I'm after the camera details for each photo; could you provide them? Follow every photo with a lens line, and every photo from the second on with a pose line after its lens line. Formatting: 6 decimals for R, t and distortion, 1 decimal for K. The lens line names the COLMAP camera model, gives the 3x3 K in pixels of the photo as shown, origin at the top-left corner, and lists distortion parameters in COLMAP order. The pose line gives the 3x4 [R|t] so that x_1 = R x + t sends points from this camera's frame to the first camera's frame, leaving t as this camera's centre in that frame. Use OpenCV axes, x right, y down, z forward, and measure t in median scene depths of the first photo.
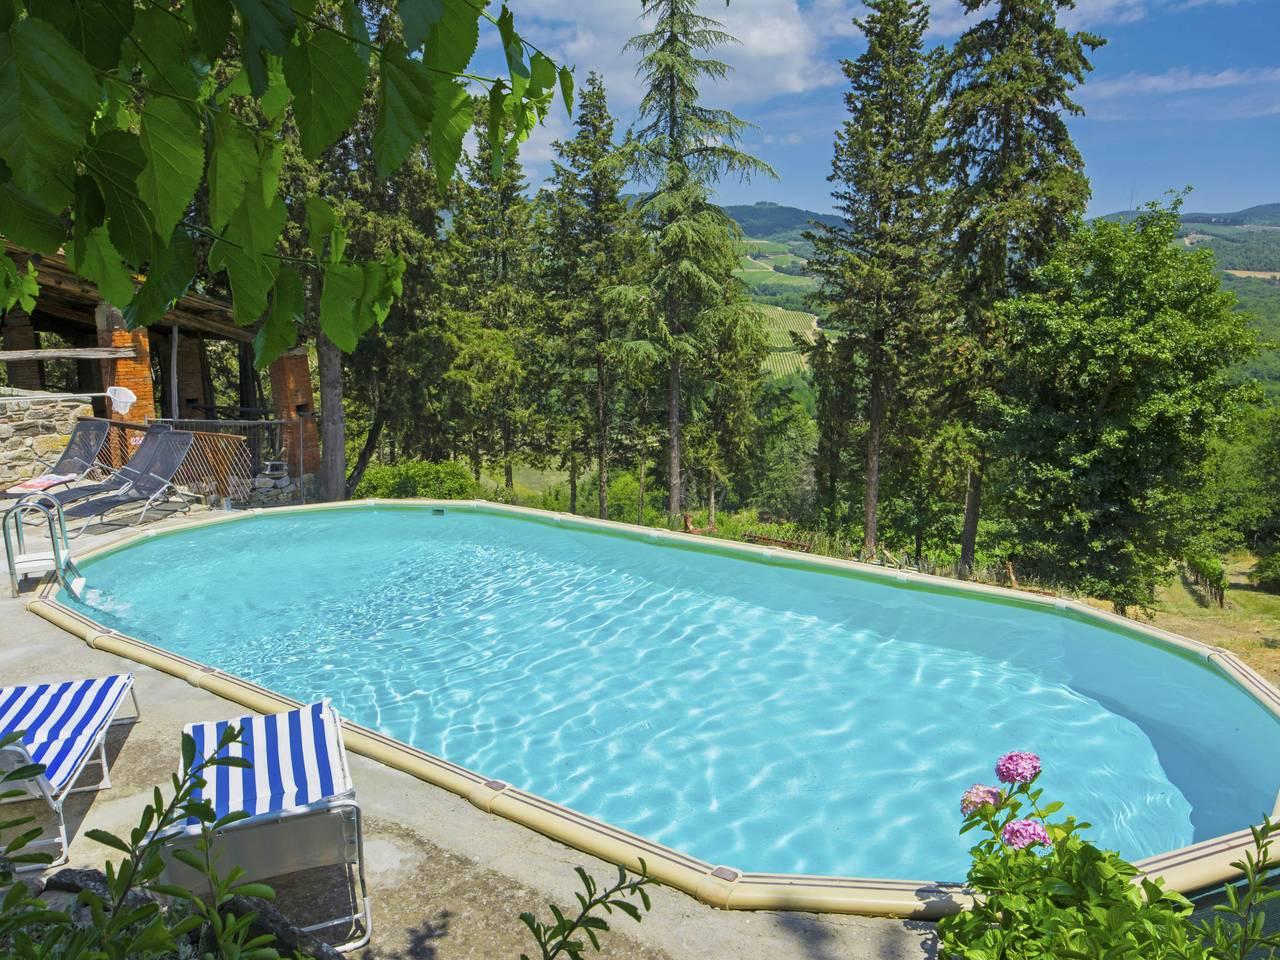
lens RADIAL K [[1042.0, 0, 635.9], [0, 1042.0, 482.8], [0, 0, 1]] dist [0.026305, -0.009298]
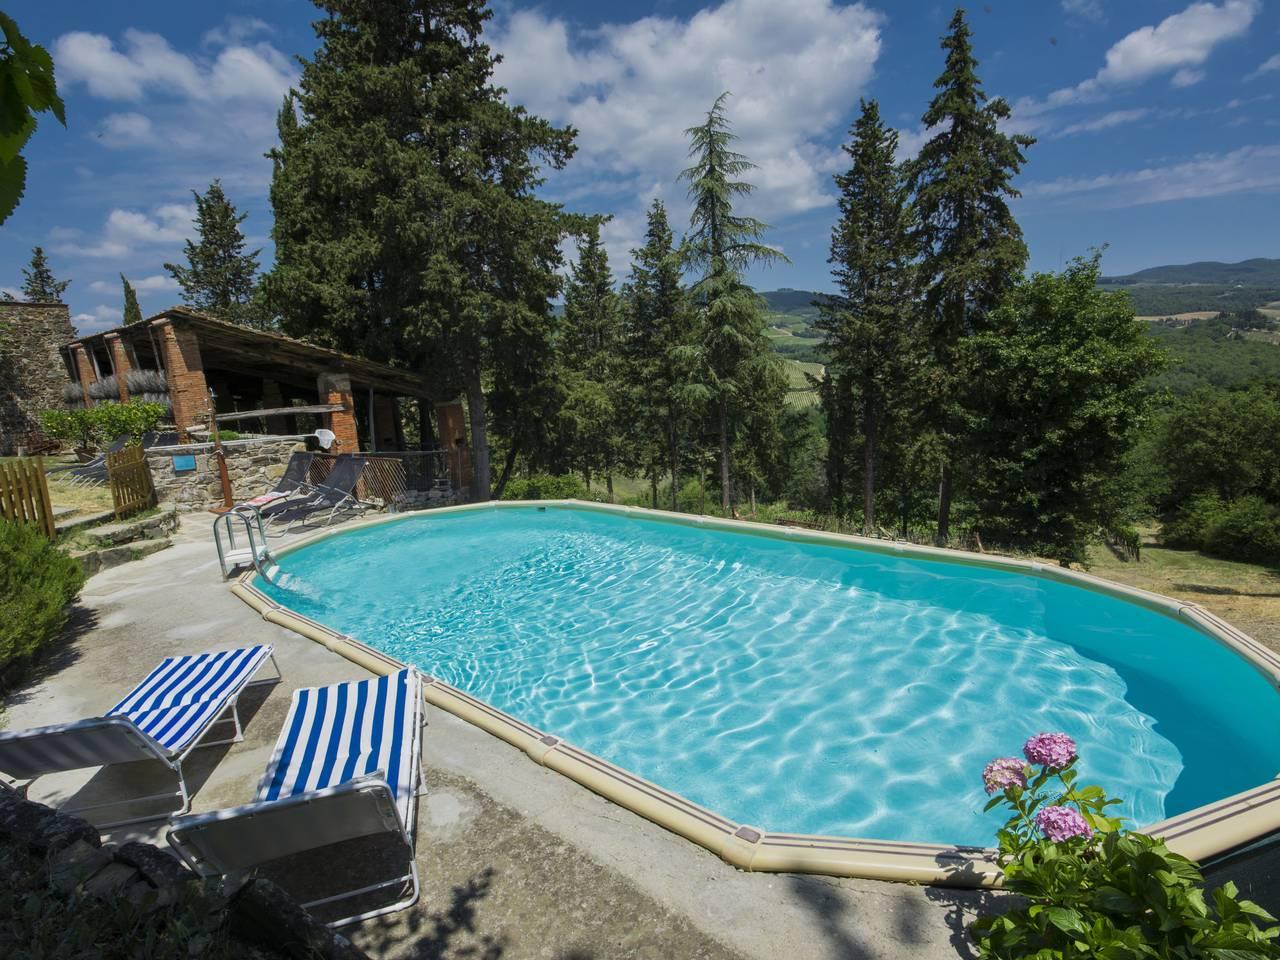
lens RADIAL K [[713.9, 0, 633.5], [0, 713.9, 489.2], [0, 0, 1]] dist [0.005618, 0.003397]
pose [[0.994781, -0.037471, -0.094902, 0.007409], [0.037672, 0.999290, 0.000332, 0.002670], [0.094822, -0.003905, 0.995487, 0.038654]]
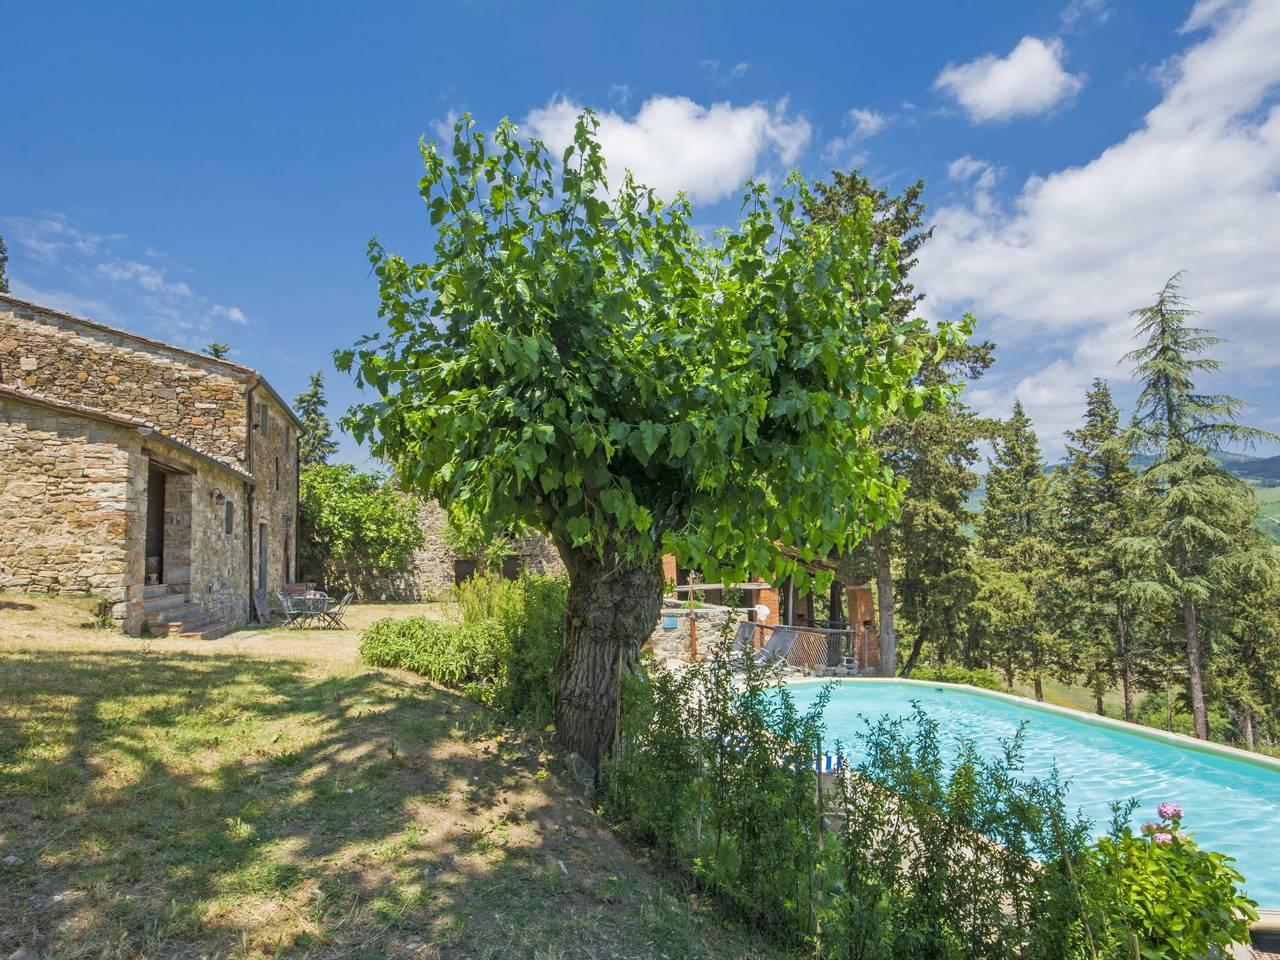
lens RADIAL K [[762.3, 0, 629.5], [0, 762.3, 480.8], [0, 0, 1]] dist [0.013171, 0.002424]
pose [[0.811552, -0.062554, -0.580922, 0.052173], [-0.088553, 0.969599, -0.228116, 0.010713], [0.577531, 0.236571, 0.781340, -0.109264]]
